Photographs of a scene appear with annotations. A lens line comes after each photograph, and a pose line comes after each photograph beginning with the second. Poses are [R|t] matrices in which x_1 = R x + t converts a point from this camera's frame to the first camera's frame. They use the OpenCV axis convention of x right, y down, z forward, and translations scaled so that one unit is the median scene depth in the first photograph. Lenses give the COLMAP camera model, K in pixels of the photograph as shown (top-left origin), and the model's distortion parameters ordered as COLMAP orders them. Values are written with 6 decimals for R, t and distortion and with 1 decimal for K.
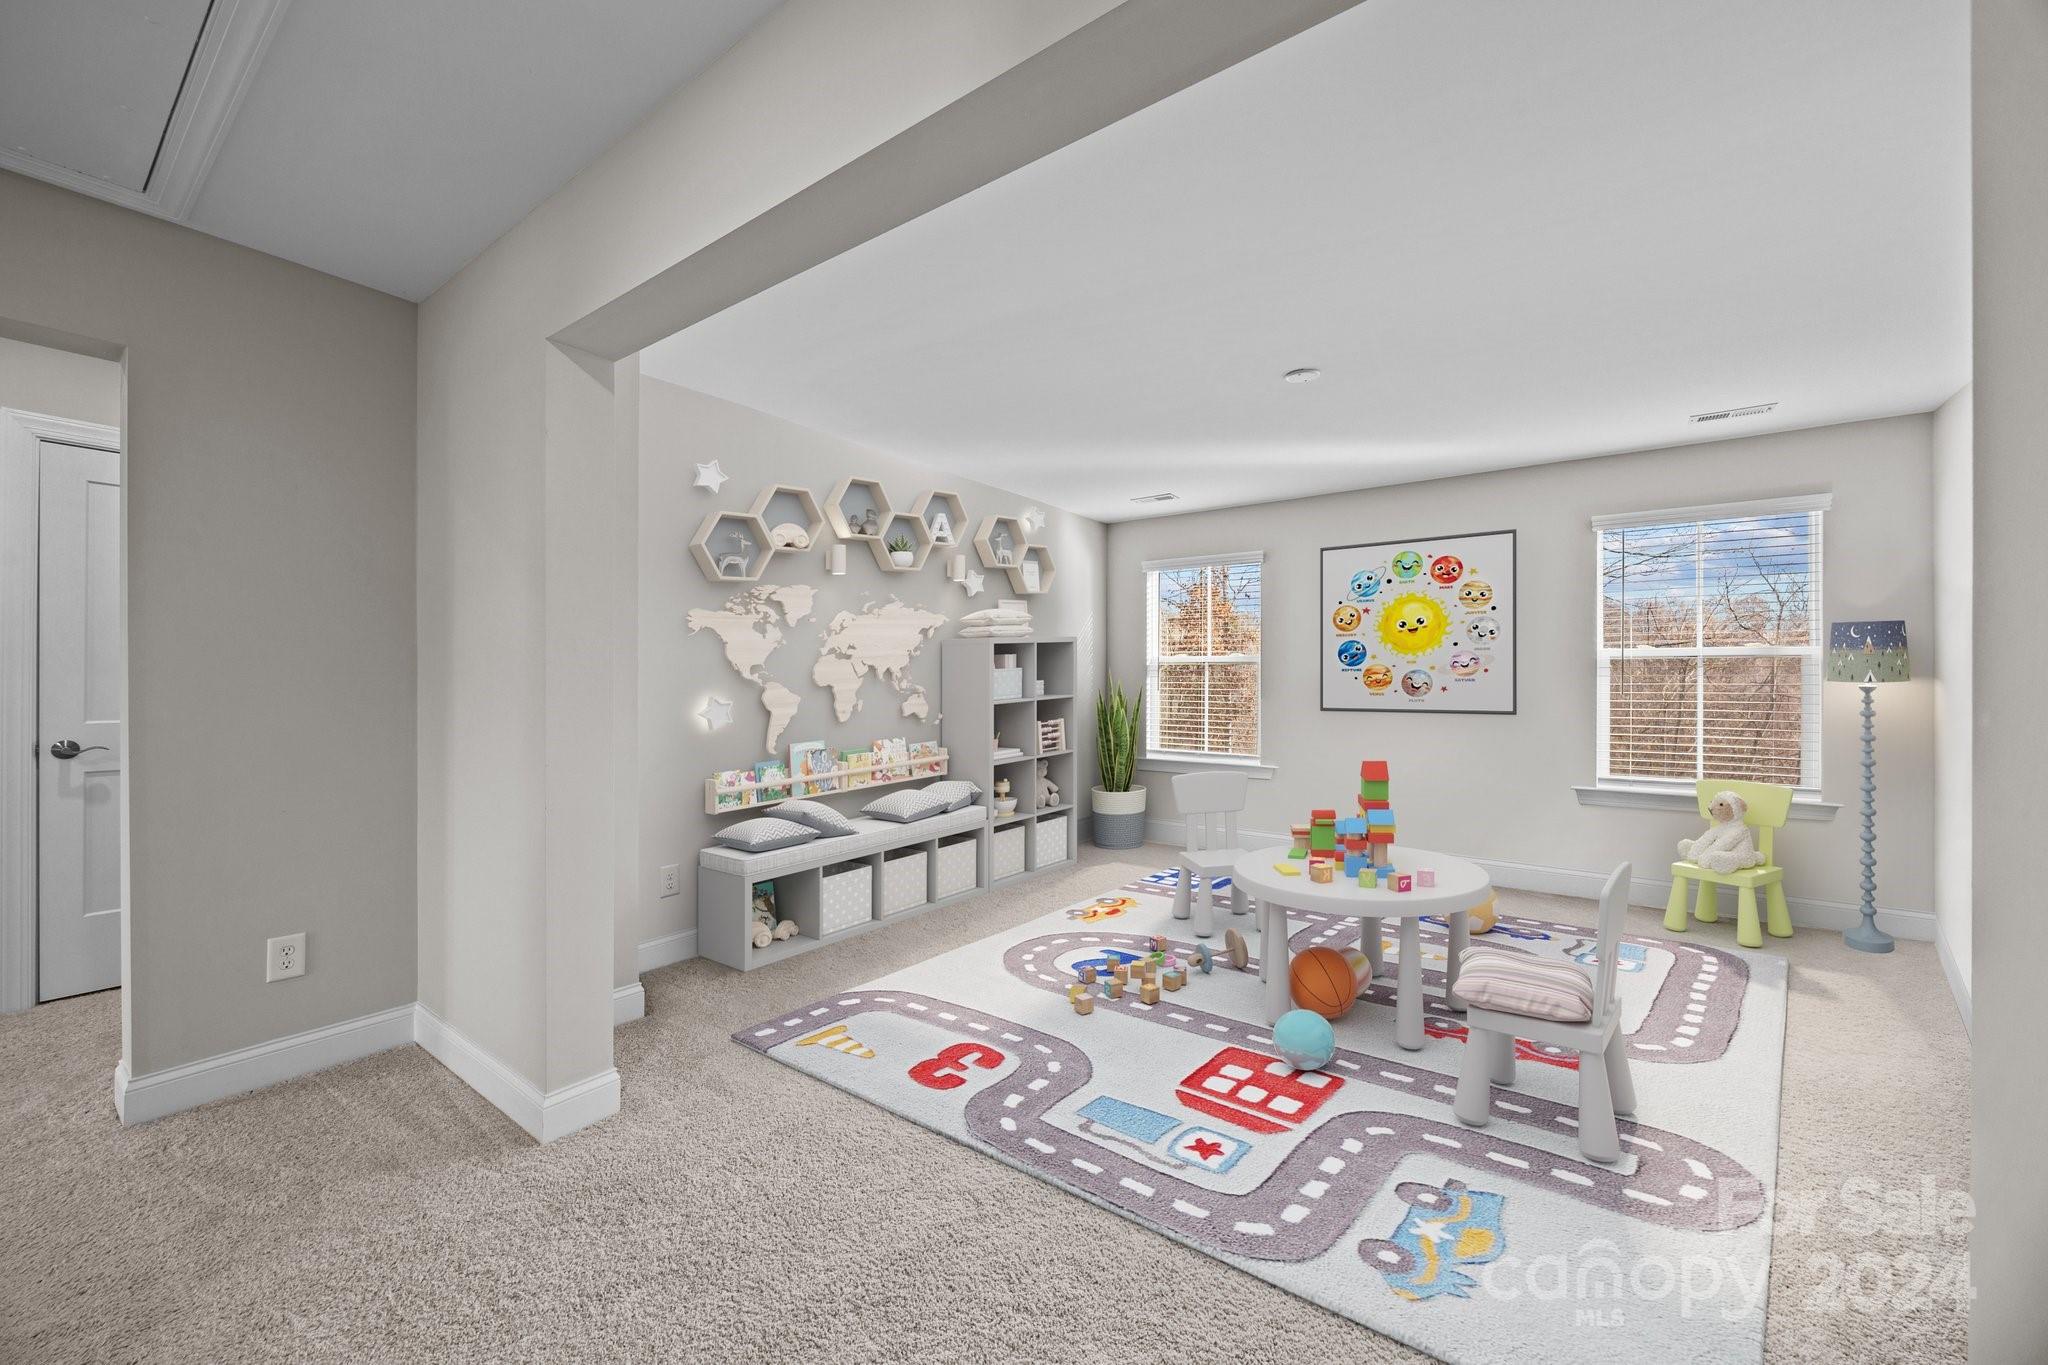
lens RADIAL K [[784.3, 0, 1025.5], [0, 784.3, 683.1], [0, 0, 1]] dist [0.000045, -0.000046]
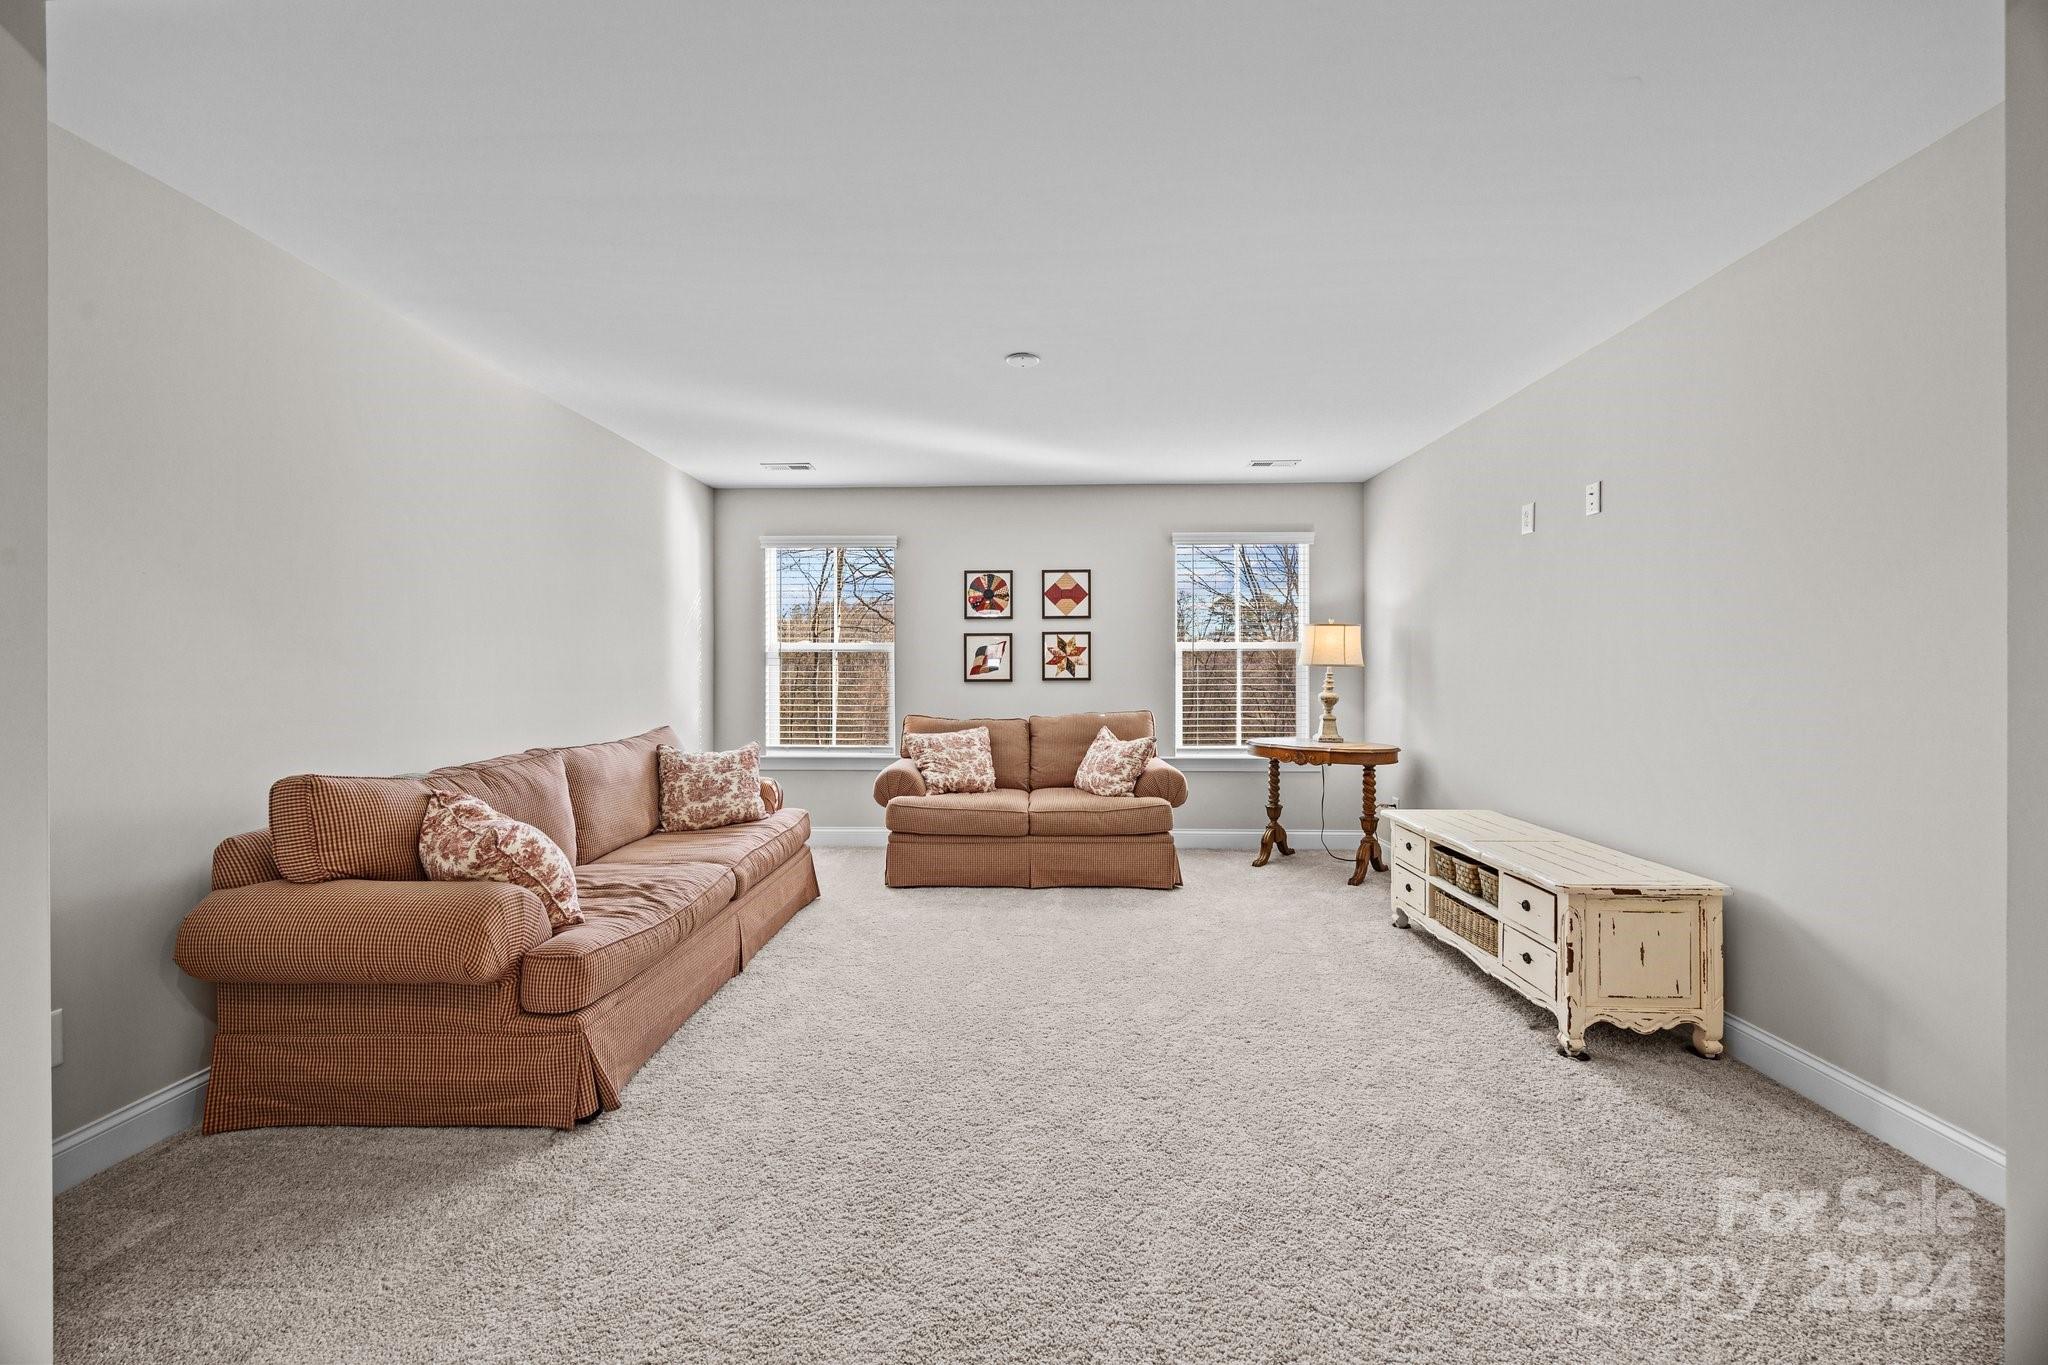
lens RADIAL K [[784.3, 0, 1020.9], [0, 784.3, 676.6], [0, 0, 1]] dist [0.000045, -0.000046]
pose [[0.825881, -0.007349, 0.563797, -0.130083], [0.003617, 0.999964, 0.007737, -0.001180], [-0.563833, -0.004350, 0.825877, 0.115732]]
